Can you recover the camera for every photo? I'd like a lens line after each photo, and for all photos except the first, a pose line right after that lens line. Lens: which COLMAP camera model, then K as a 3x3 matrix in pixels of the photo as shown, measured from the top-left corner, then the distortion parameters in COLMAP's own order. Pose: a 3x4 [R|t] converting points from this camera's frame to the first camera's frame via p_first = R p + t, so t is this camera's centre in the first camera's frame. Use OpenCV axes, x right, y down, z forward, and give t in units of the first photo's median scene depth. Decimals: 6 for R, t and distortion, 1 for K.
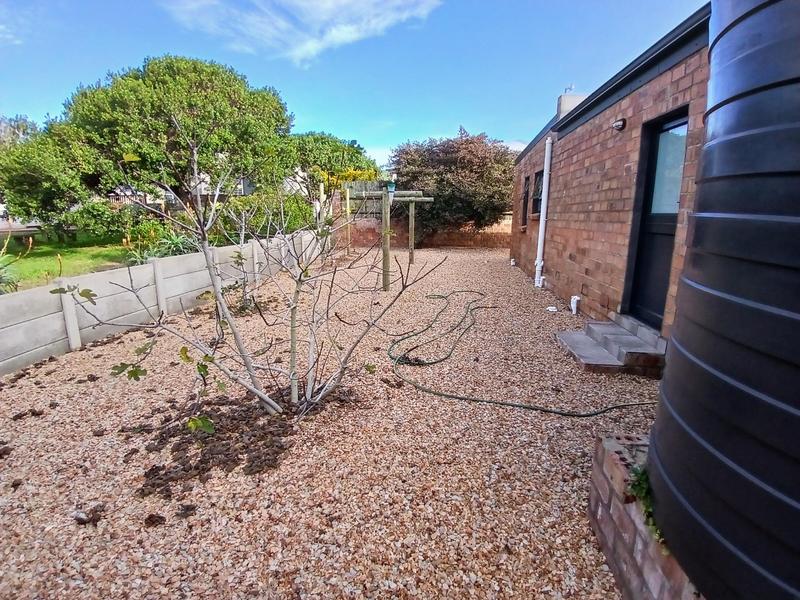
lens RADIAL K [[405.5, 0, 402.2], [0, 405.5, 301.6], [0, 0, 1]] dist [0.002900, -0.043308]
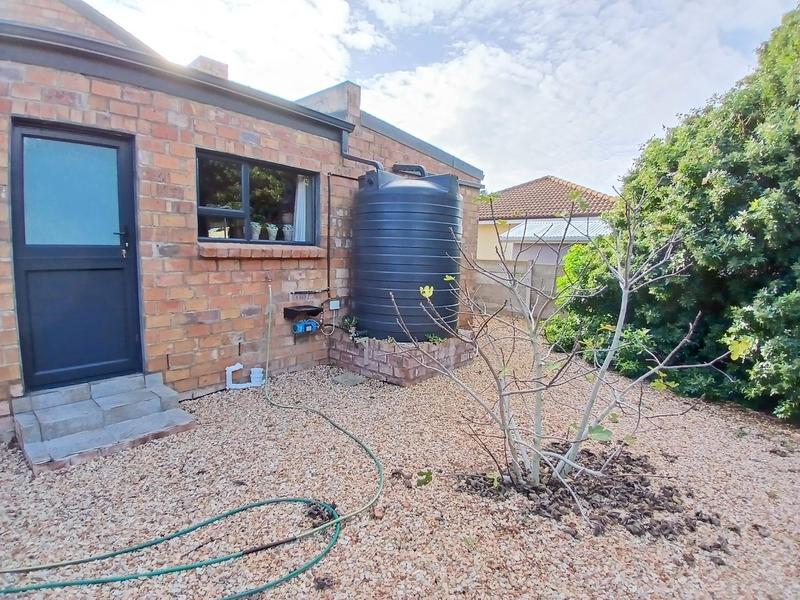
lens RADIAL K [[405.5, 0, 402.2], [0, 405.5, 301.6], [0, 0, 1]] dist [0.002900, -0.043308]
pose [[-0.823260, -0.116432, 0.555596, -0.336940], [0.073157, 0.948817, 0.307237, -0.298020], [-0.562931, 0.293581, -0.772605, 1.236436]]
